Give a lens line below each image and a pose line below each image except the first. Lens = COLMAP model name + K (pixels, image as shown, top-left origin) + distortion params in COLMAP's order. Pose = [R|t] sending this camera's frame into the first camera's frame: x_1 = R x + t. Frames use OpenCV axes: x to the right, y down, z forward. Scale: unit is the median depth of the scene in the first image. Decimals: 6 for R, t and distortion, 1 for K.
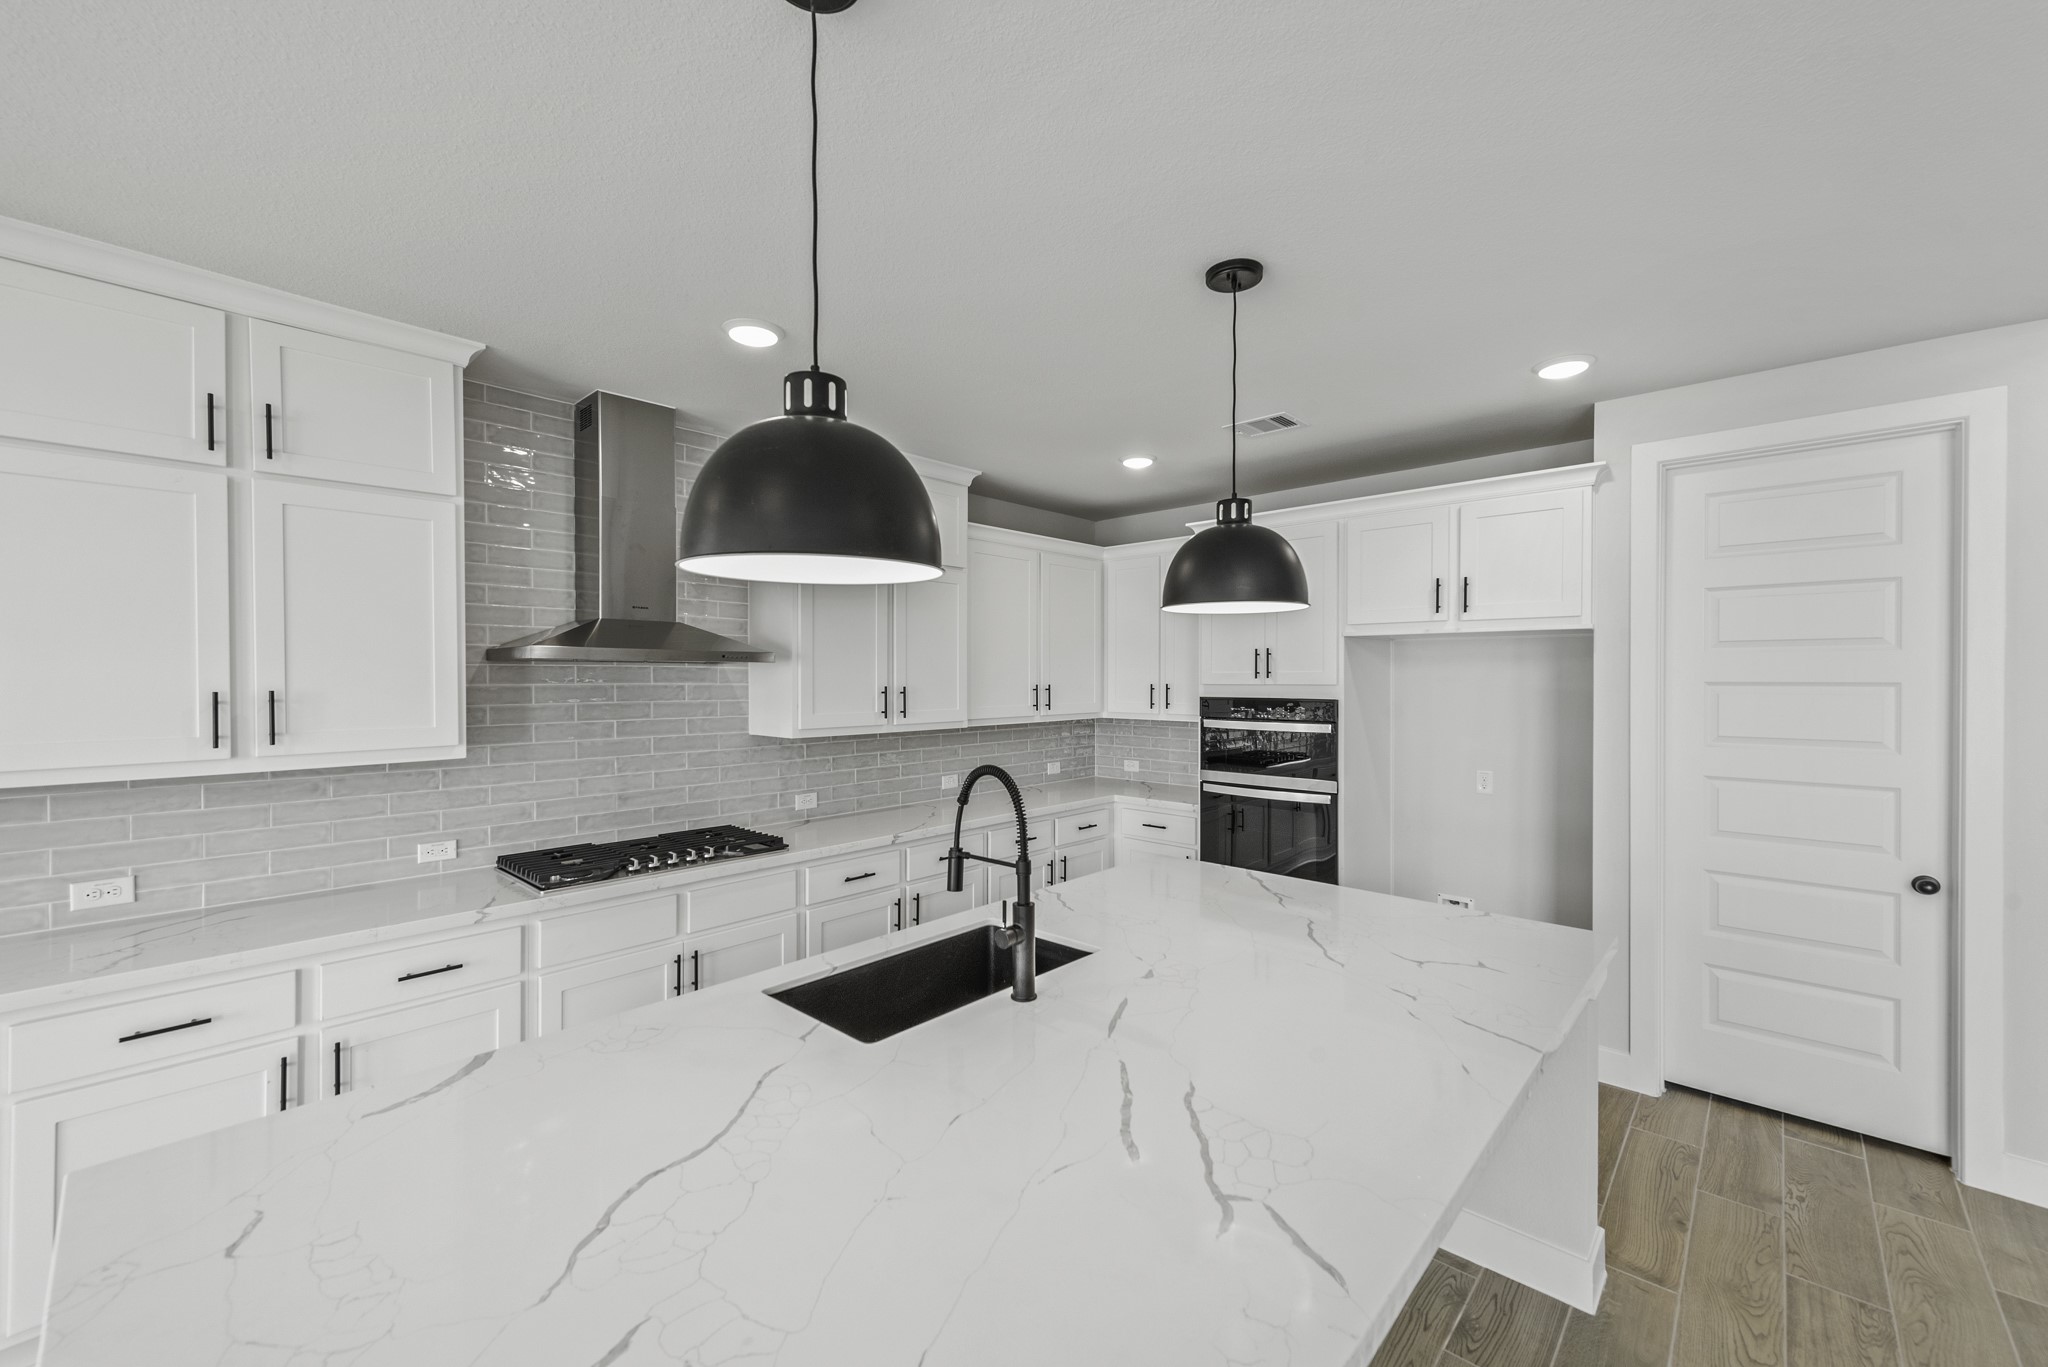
lens RADIAL K [[808.2, 0, 1029.9], [0, 808.2, 683.9], [0, 0, 1]] dist [0.014706, -0.004424]
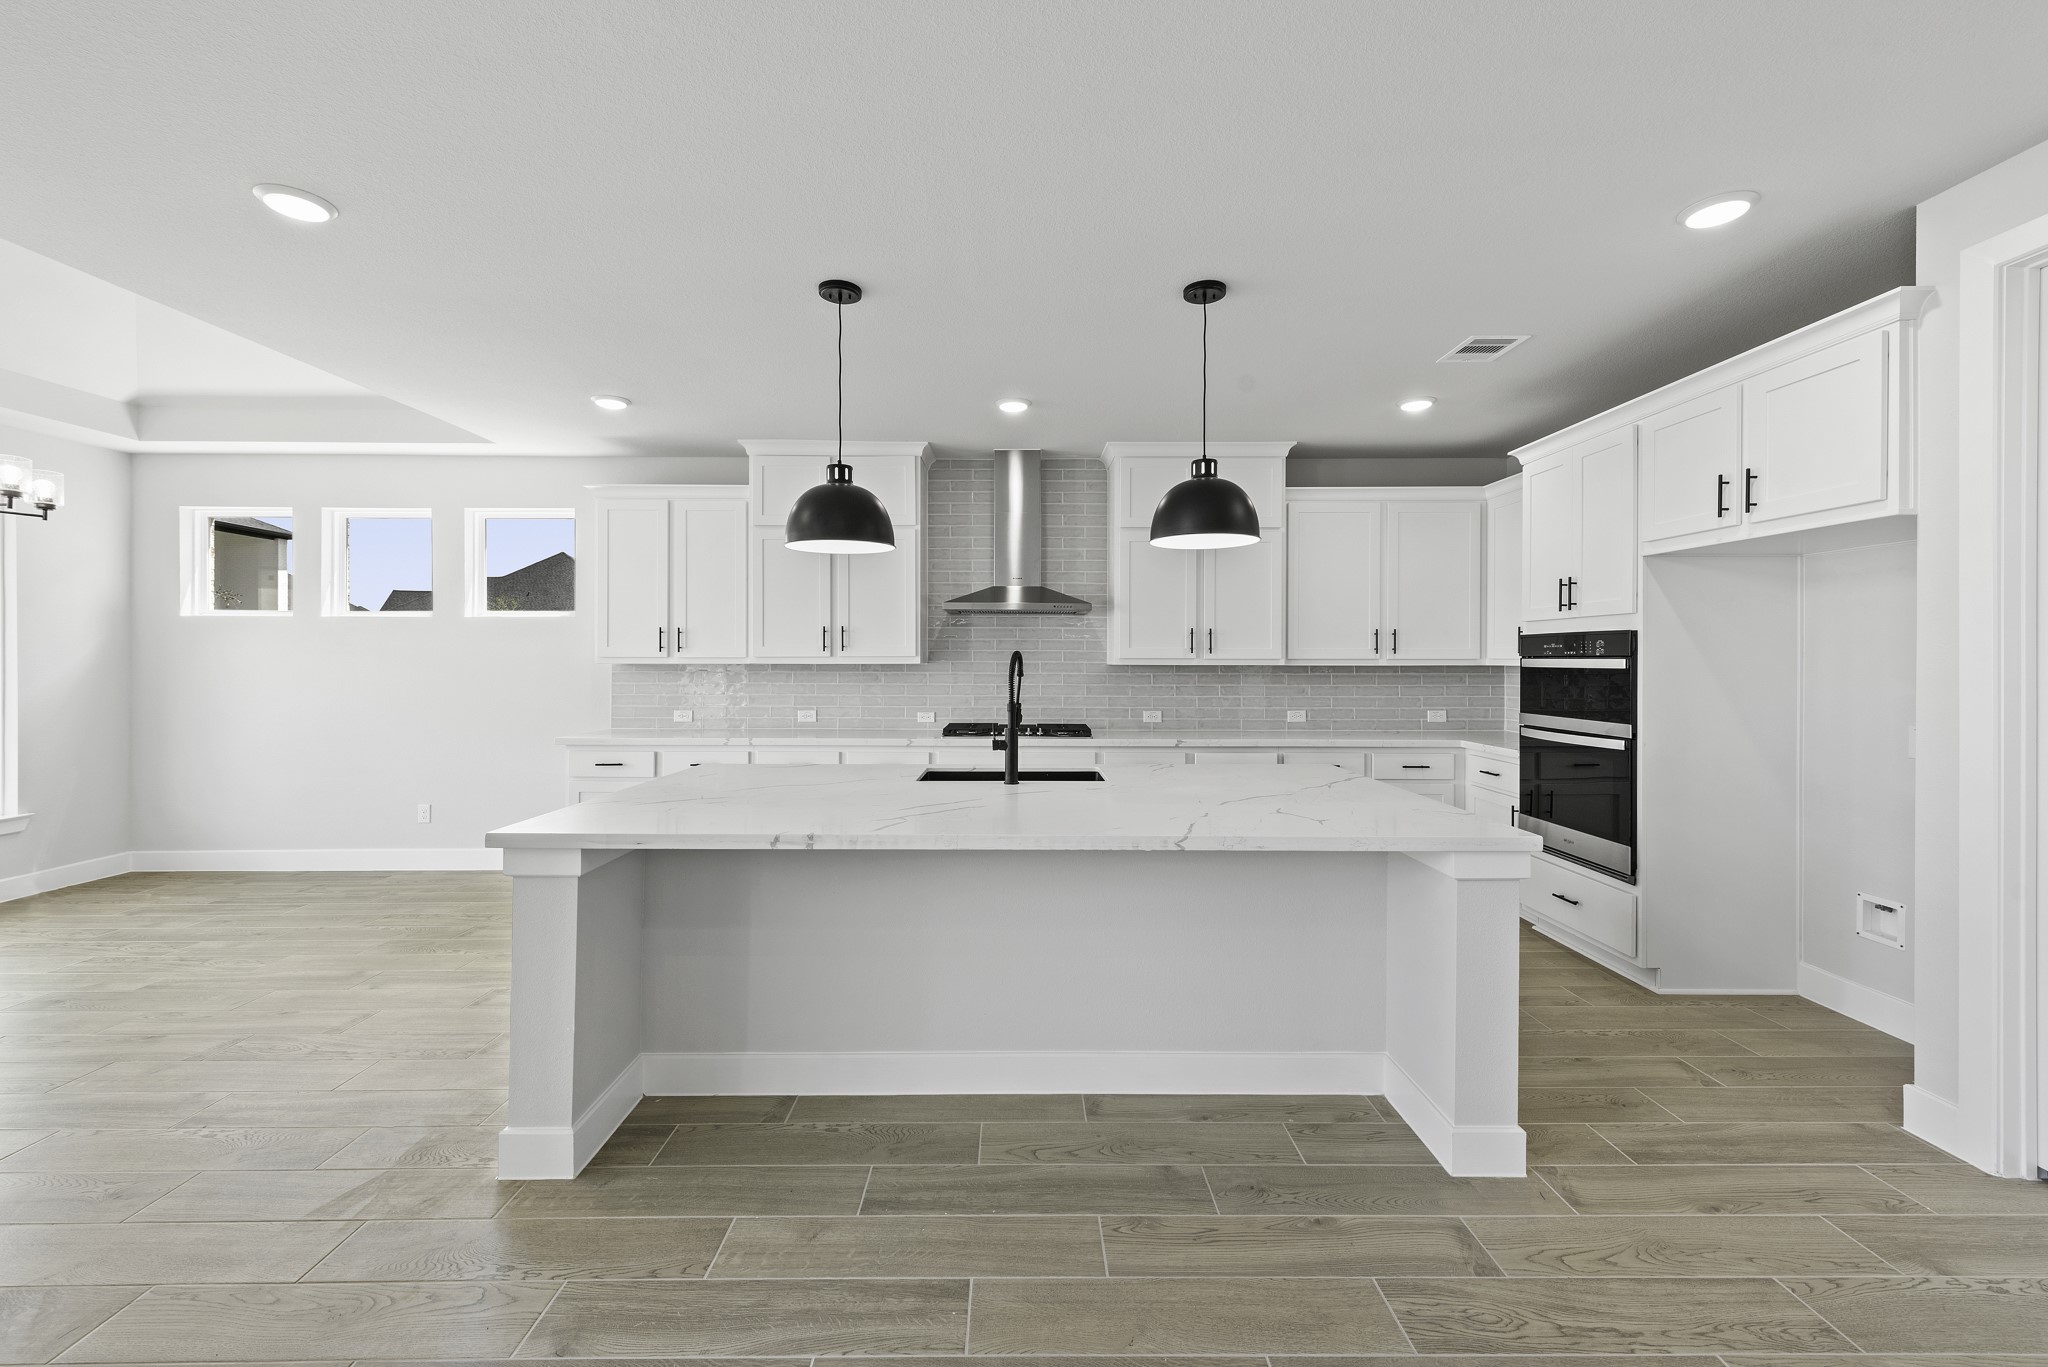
lens RADIAL K [[808.2, 0, 1023.1], [0, 808.2, 659.9], [0, 0, 1]] dist [0.014706, -0.004424]
pose [[0.681983, 0.002837, -0.731363, 0.685201], [-0.008874, 0.999951, -0.004396, 0.073345], [0.731314, 0.009488, 0.681975, -0.082472]]
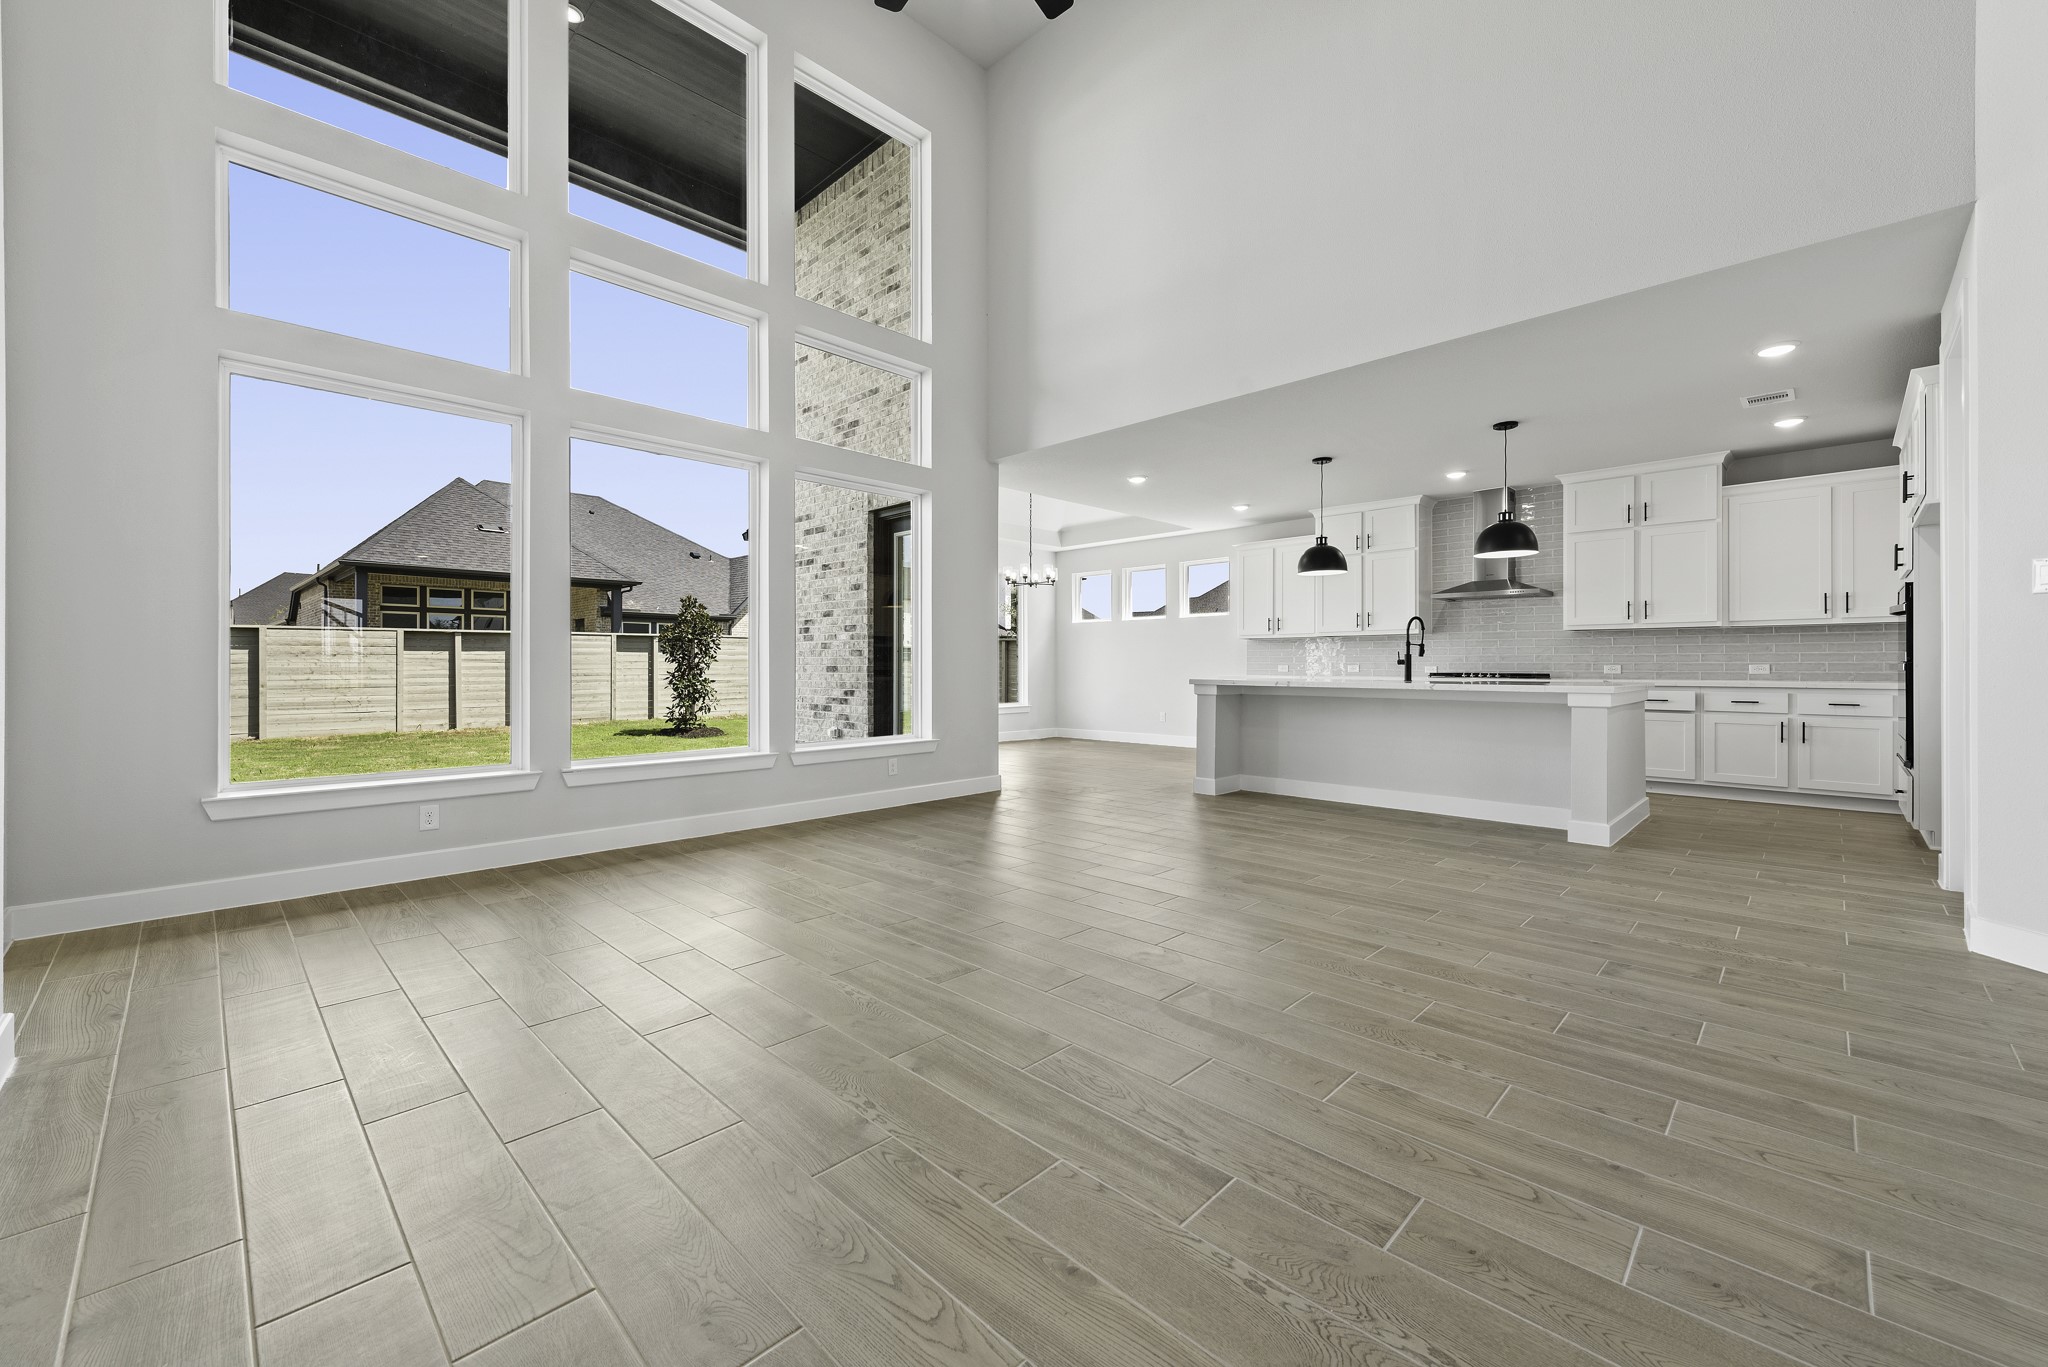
lens RADIAL K [[808.2, 0, 1028.2], [0, 808.2, 660.2], [0, 0, 1]] dist [0.014706, -0.004424]
pose [[-0.028292, -0.006985, -0.999575, 1.923268], [-0.009584, 0.999932, -0.006717, 0.184441], [0.999554, 0.009390, -0.028357, -0.293802]]
